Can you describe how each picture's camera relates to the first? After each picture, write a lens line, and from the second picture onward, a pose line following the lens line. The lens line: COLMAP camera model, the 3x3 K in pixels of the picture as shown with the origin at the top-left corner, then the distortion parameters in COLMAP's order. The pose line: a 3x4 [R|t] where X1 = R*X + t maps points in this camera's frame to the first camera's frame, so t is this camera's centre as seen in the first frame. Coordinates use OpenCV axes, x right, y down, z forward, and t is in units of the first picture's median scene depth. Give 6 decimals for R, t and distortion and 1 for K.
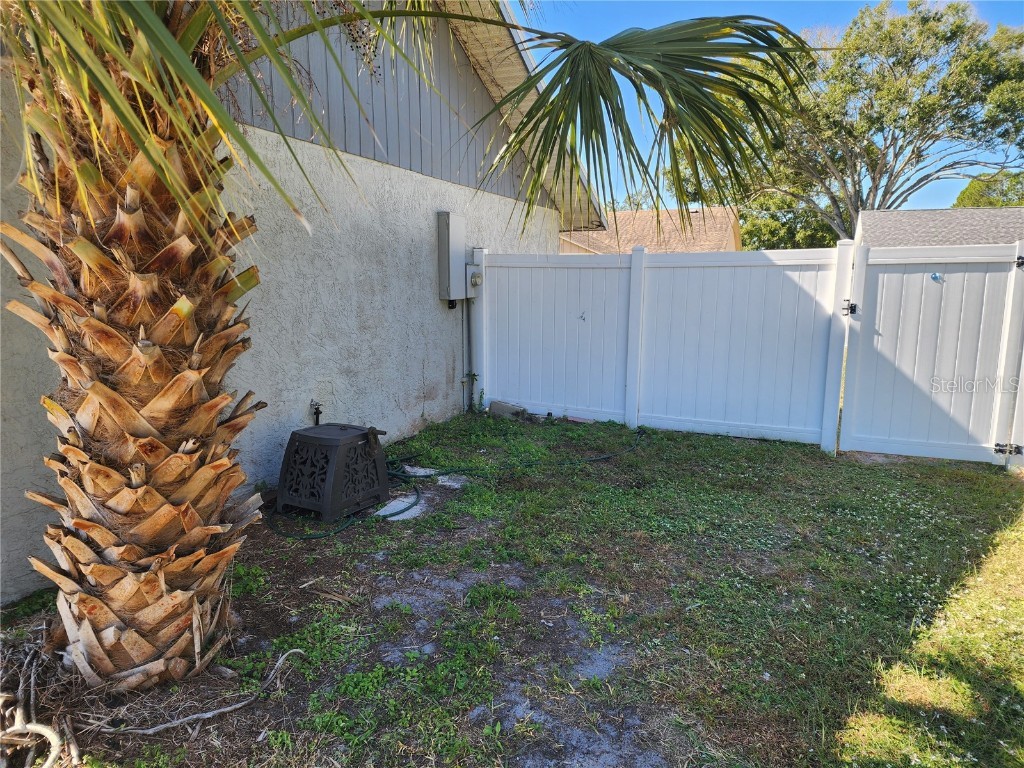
lens RADIAL K [[685.8, 0, 510.9], [0, 685.8, 382.9], [0, 0, 1]] dist [-0.000417, -0.003925]
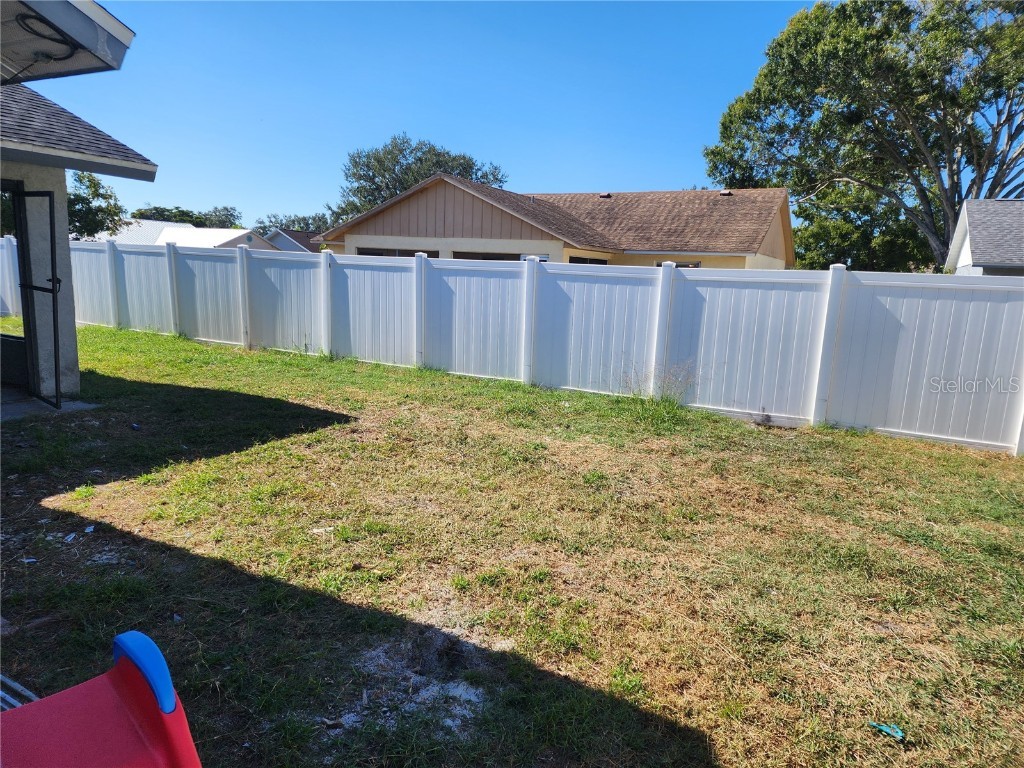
lens RADIAL K [[685.8, 0, 512.4], [0, 685.8, 388.5], [0, 0, 1]] dist [-0.000417, -0.003925]
pose [[0.995239, 0.055630, -0.080023, 0.075112], [-0.054978, 0.998434, 0.010332, -0.025290], [0.080473, -0.005883, 0.996739, 0.172728]]
